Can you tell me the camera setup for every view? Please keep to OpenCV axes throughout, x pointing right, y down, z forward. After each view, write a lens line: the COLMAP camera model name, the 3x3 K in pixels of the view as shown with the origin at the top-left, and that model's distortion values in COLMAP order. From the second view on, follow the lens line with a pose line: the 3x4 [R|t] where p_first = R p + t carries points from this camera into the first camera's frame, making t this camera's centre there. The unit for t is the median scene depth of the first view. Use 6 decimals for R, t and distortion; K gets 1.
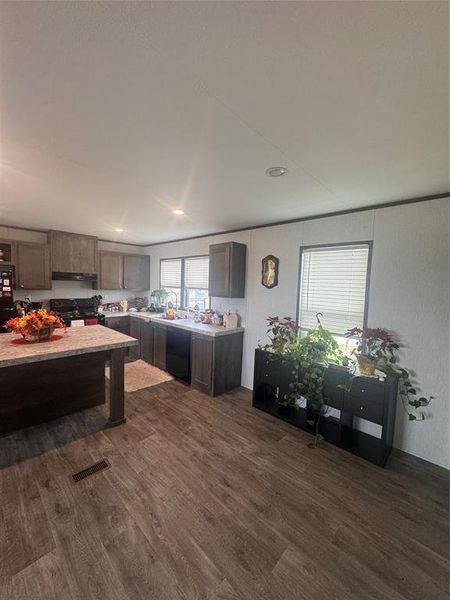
lens RADIAL K [[242.4, 0, 225.0], [0, 242.4, 300.0], [0, 0, 1]] dist [0.001096, 0.000327]
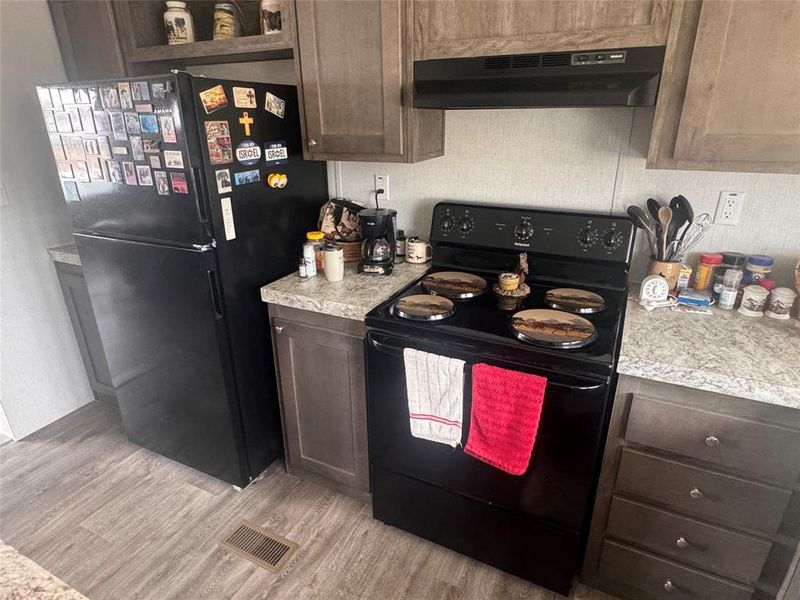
lens RADIAL K [[477.4, 0, 400.0], [0, 477.4, 300.0], [0, 0, 1]] dist [-0.005583, 0.000524]
pose [[0.290880, 0.319413, -0.901867, -0.277685], [-0.036930, 0.945673, 0.323016, -0.051778], [0.956046, -0.060653, 0.286873, 0.755208]]
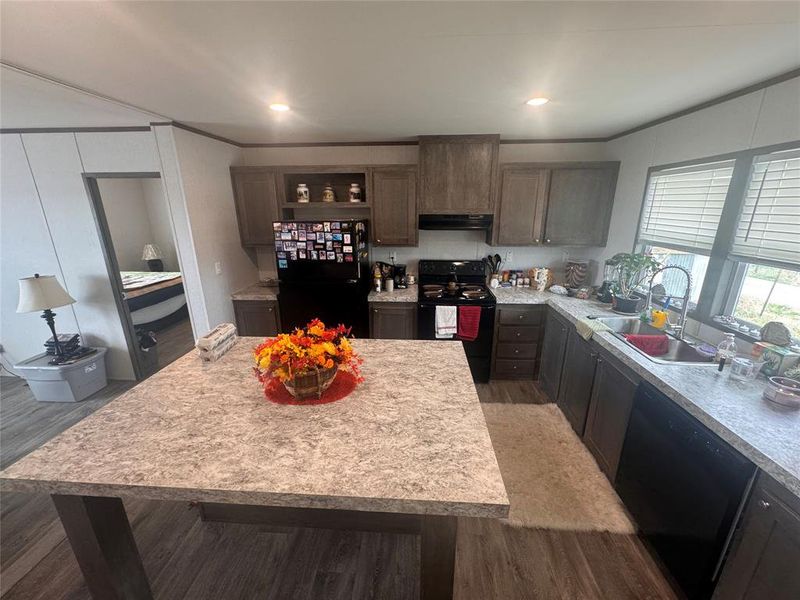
lens RADIAL K [[323.2, 0, 400.0], [0, 323.2, 300.0], [0, 0, 1]] dist [0.001096, 0.000327]
pose [[0.643161, 0.182336, -0.743705, -0.116061], [-0.025332, 0.975771, 0.217324, -0.072991], [0.765312, -0.120935, 0.632197, 0.394278]]
